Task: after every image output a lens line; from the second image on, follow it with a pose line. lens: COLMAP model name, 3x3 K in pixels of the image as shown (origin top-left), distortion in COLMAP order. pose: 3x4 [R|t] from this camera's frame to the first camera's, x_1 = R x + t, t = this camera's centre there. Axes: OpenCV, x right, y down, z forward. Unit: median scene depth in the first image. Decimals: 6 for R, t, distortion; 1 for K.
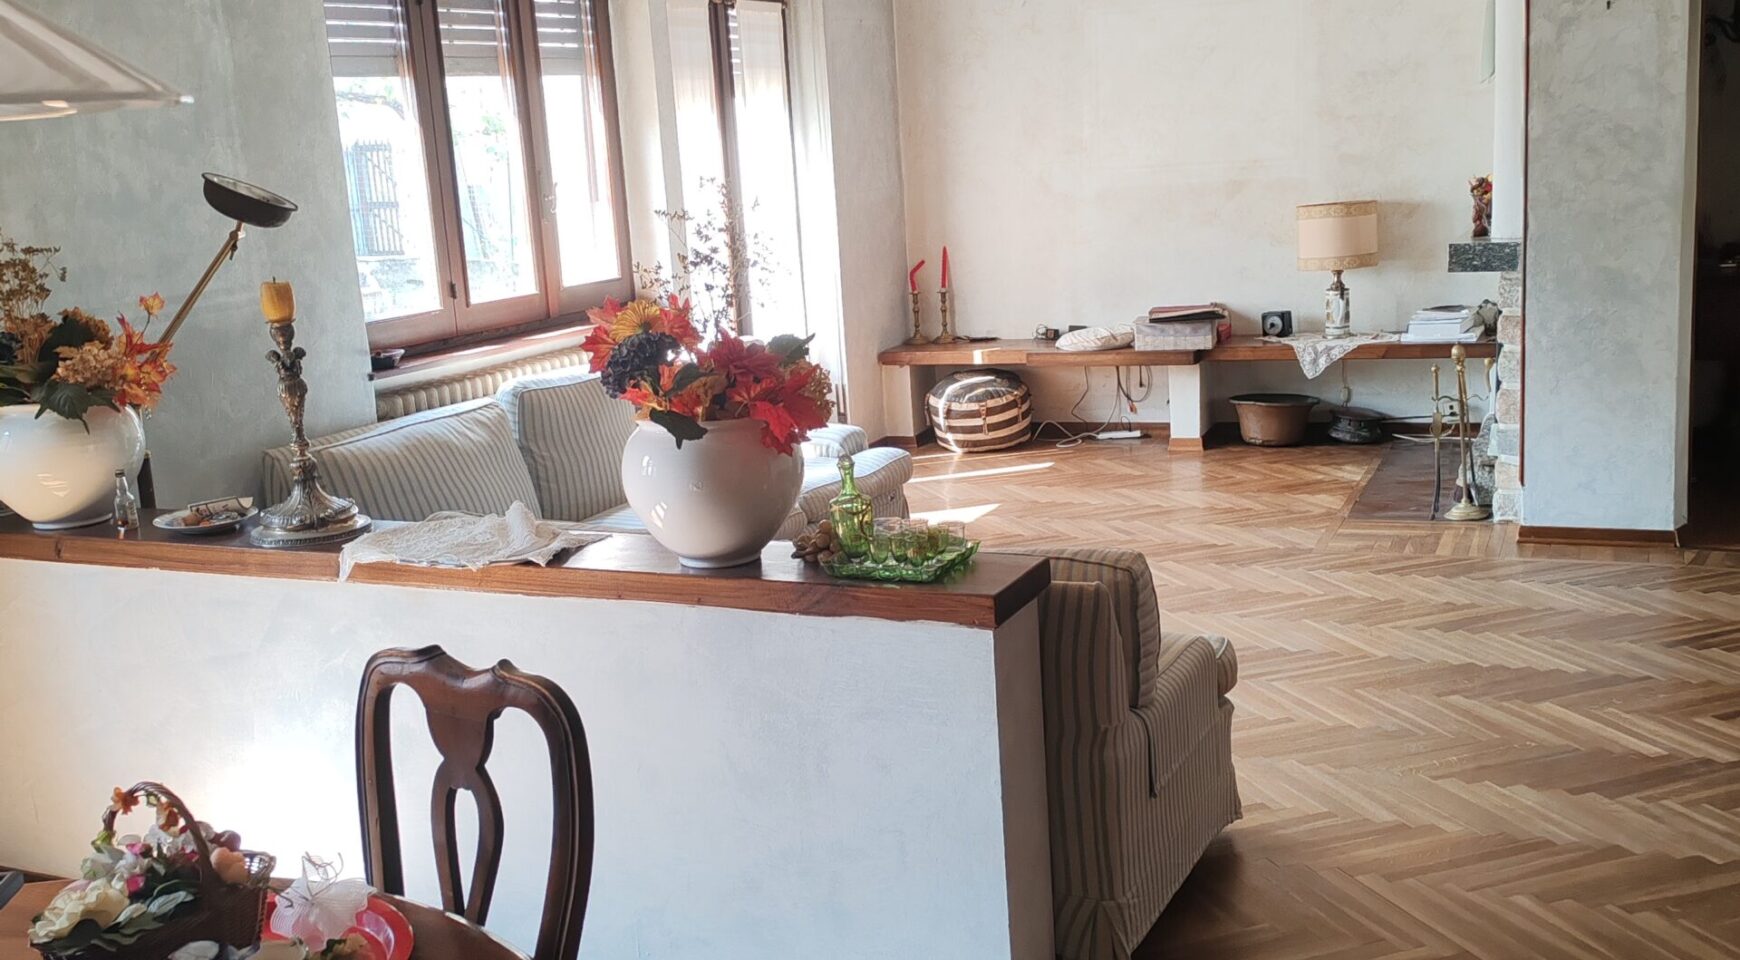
lens RADIAL K [[1731.5, 0, 870.0], [0, 1731.5, 480.0], [0, 0, 1]] dist [0.138258, -0.259163]
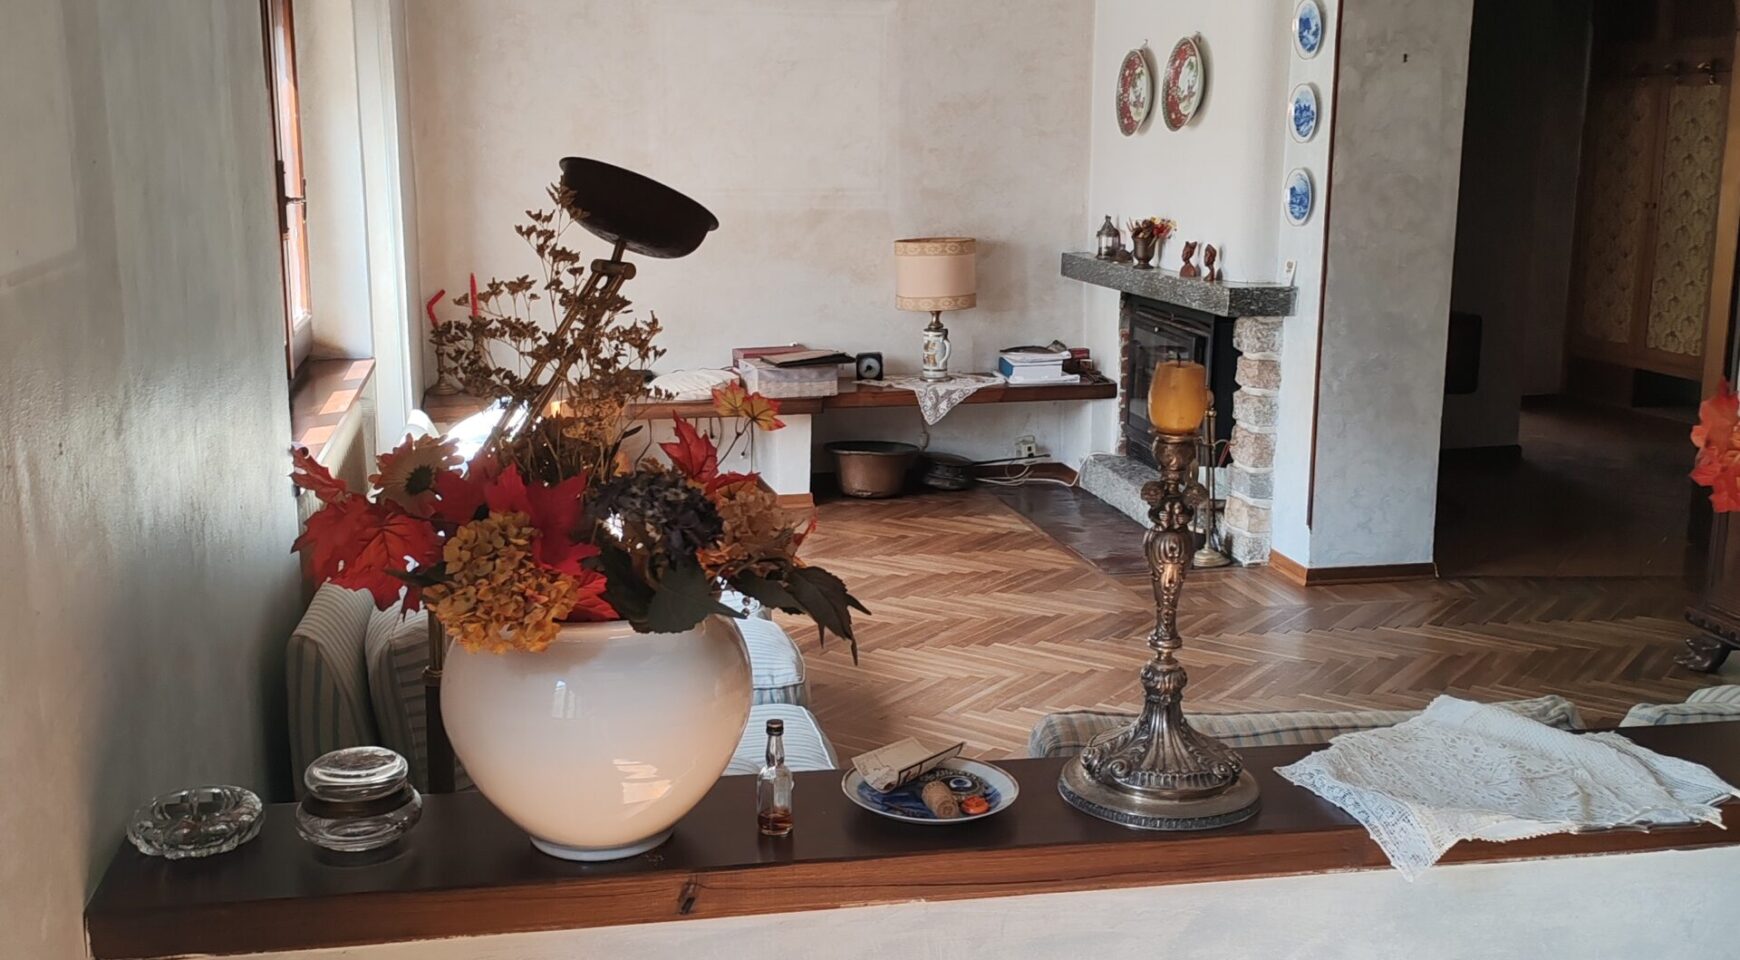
lens RADIAL K [[1731.5, 0, 870.0], [0, 1731.5, 480.0], [0, 0, 1]] dist [0.138258, -0.259163]
pose [[0.810294, -0.052361, 0.583679, -0.322407], [0.060259, 0.998165, 0.005889, -0.035902], [-0.582917, 0.030400, 0.811963, 0.261654]]
